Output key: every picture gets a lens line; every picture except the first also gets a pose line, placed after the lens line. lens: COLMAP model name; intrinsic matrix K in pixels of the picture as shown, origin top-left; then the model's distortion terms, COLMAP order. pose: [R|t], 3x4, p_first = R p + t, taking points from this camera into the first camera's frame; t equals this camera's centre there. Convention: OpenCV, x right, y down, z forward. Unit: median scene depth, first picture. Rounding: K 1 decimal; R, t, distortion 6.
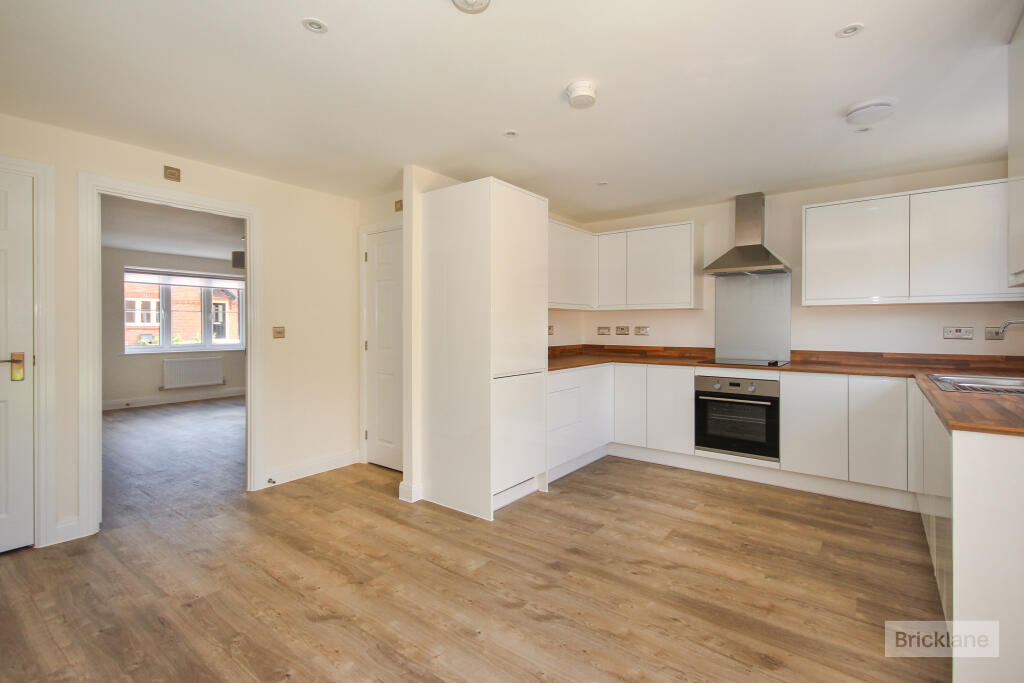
lens RADIAL K [[467.7, 0, 516.4], [0, 467.7, 322.2], [0, 0, 1]] dist [-0.003475, -0.004013]
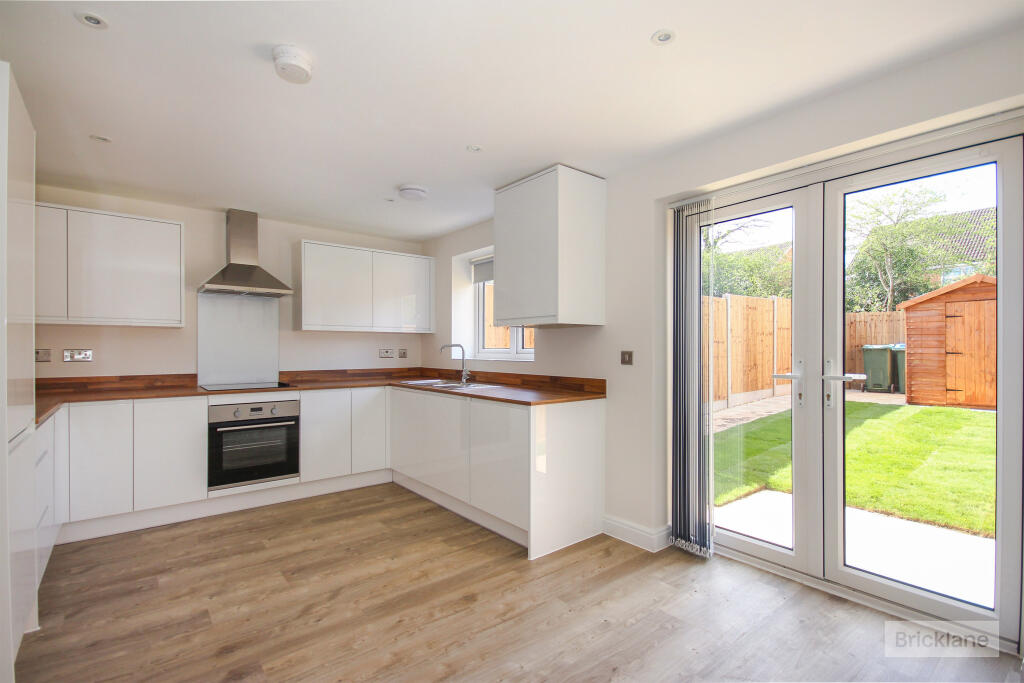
lens RADIAL K [[467.7, 0, 513.0], [0, 467.7, 347.9], [0, 0, 1]] dist [-0.003475, -0.004013]
pose [[0.219378, 0.000356, 0.975640, -0.395508], [-0.007340, 0.999972, 0.001285, 0.001941], [-0.975612, -0.007443, 0.219375, 0.310999]]
